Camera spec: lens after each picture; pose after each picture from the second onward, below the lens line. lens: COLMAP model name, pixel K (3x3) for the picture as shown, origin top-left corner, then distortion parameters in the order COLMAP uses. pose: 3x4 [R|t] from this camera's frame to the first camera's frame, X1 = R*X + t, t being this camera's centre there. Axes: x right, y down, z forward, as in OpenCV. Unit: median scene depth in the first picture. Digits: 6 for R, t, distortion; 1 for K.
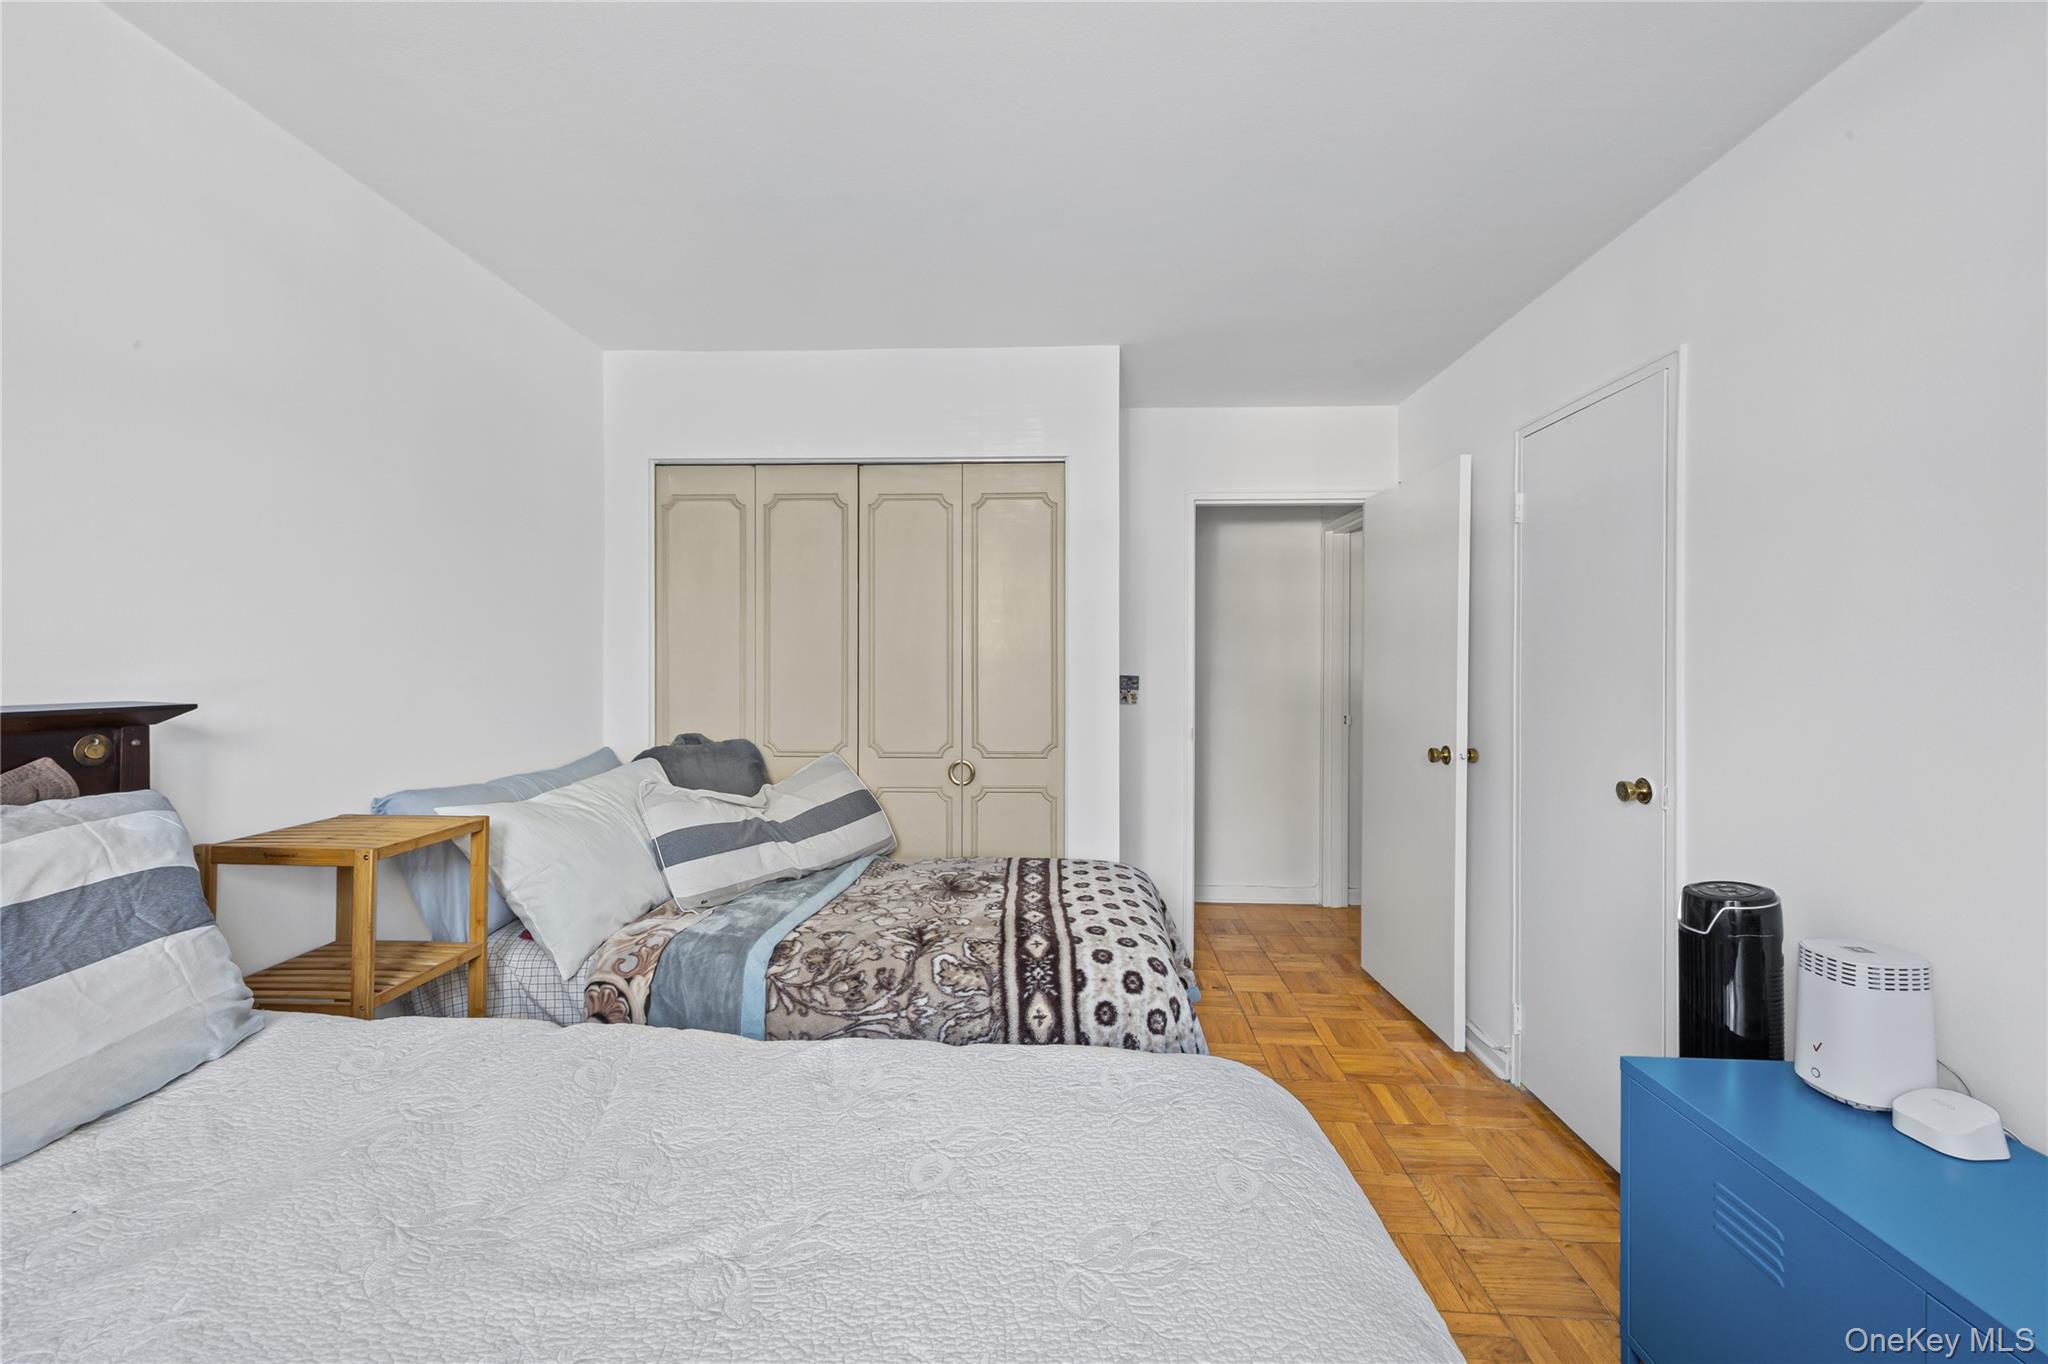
lens RADIAL K [[829.5, 0, 1022.2], [0, 829.5, 668.6], [0, 0, 1]] dist [0.007546, -0.000130]
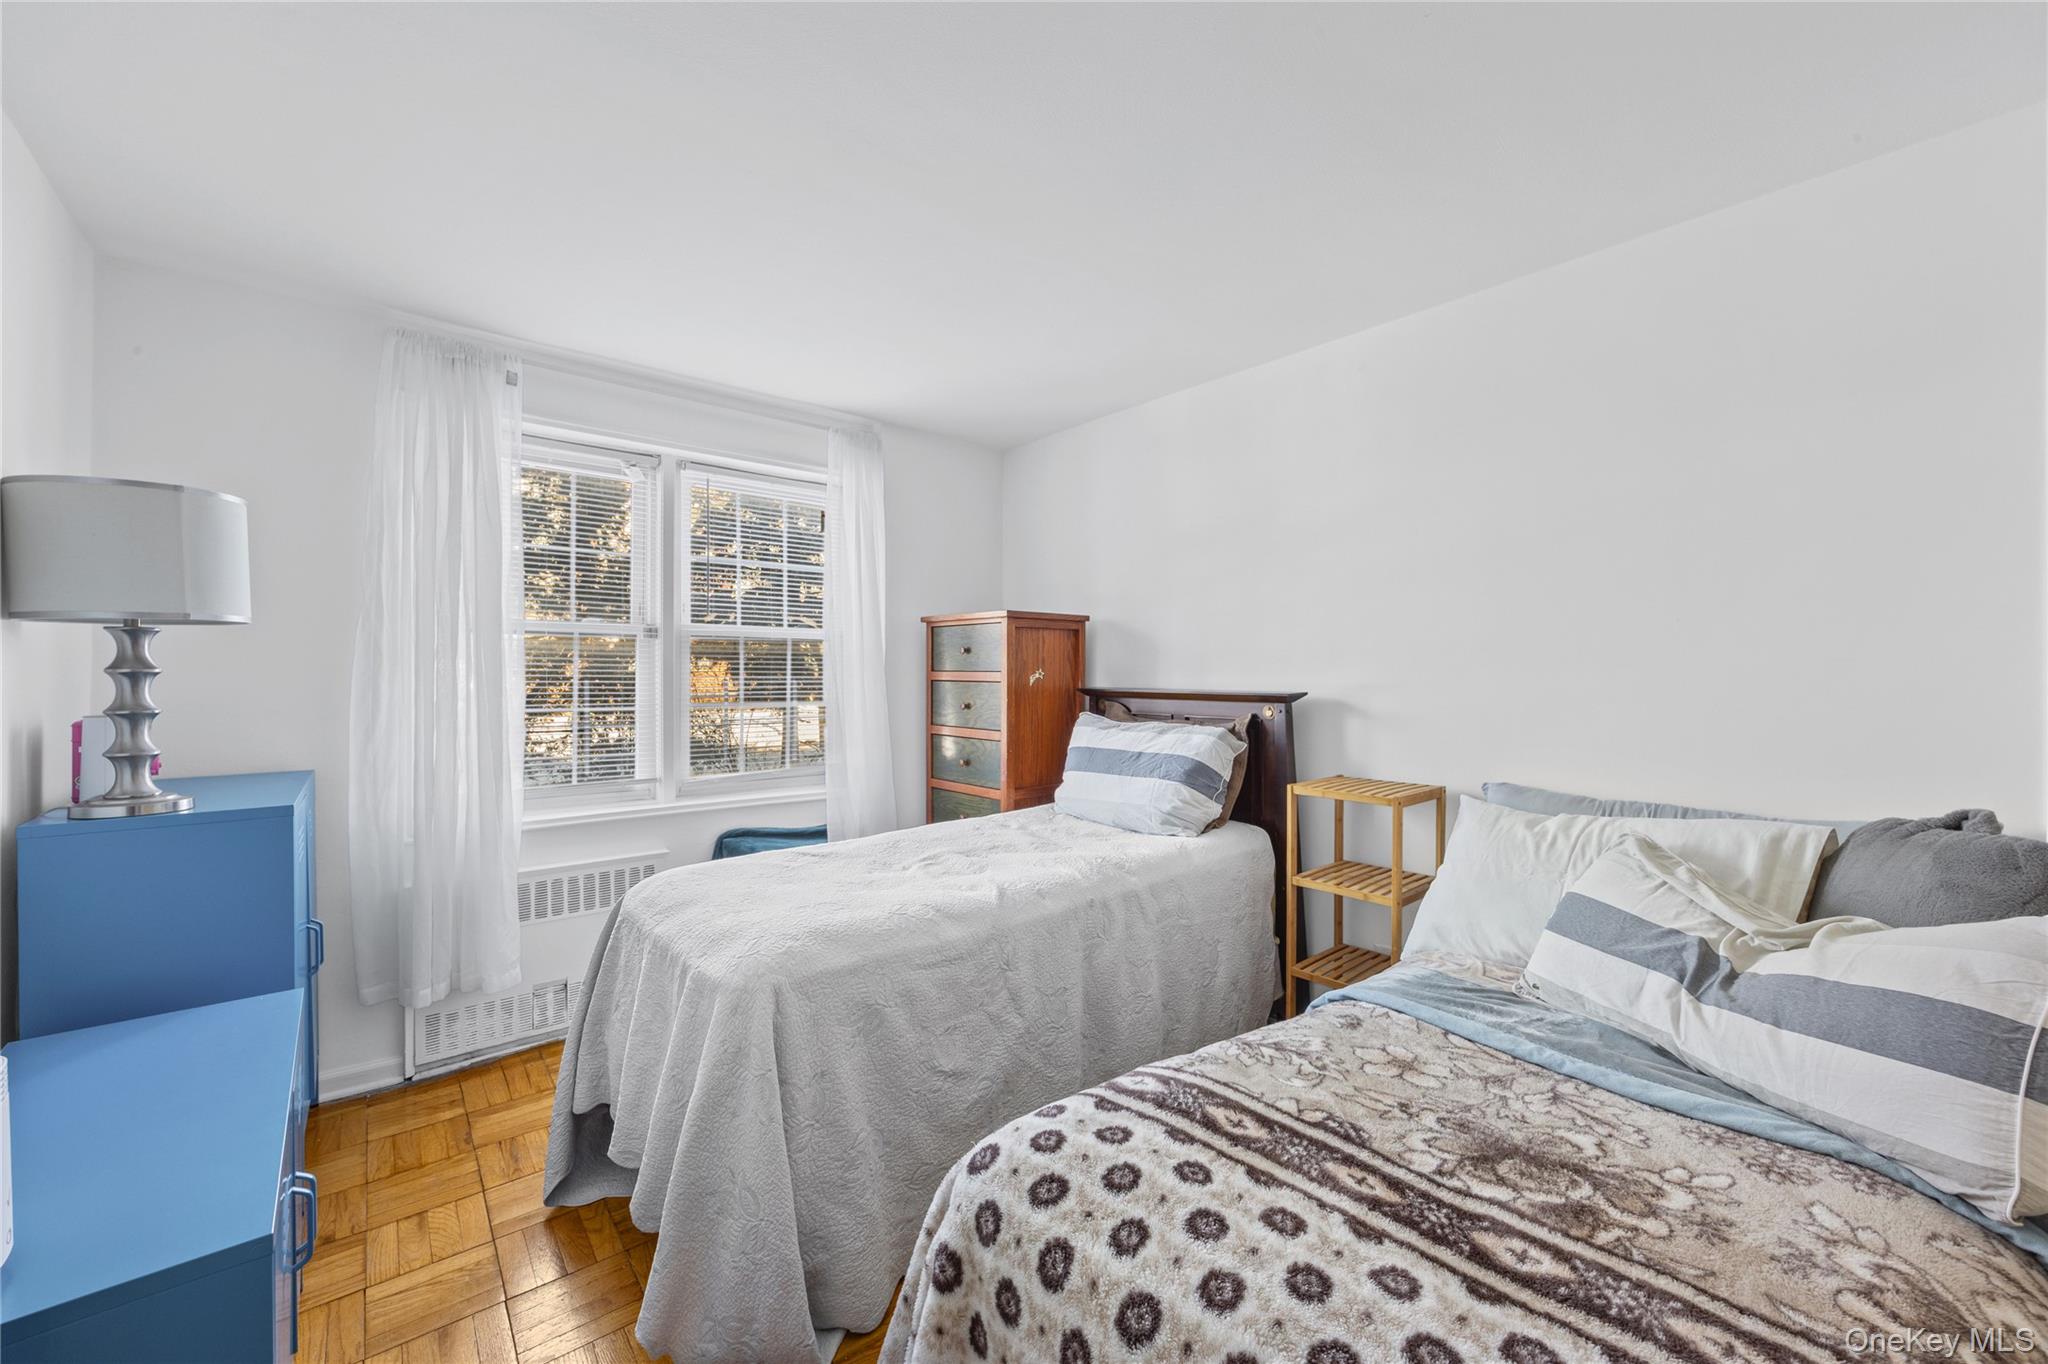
lens RADIAL K [[829.5, 0, 1025.5], [0, 829.5, 677.2], [0, 0, 1]] dist [0.007546, -0.000130]
pose [[-0.753020, -0.001298, -0.657997, 0.494170], [-0.006589, 0.999963, 0.005568, -0.001769], [0.657965, 0.008528, -0.753000, 1.340421]]
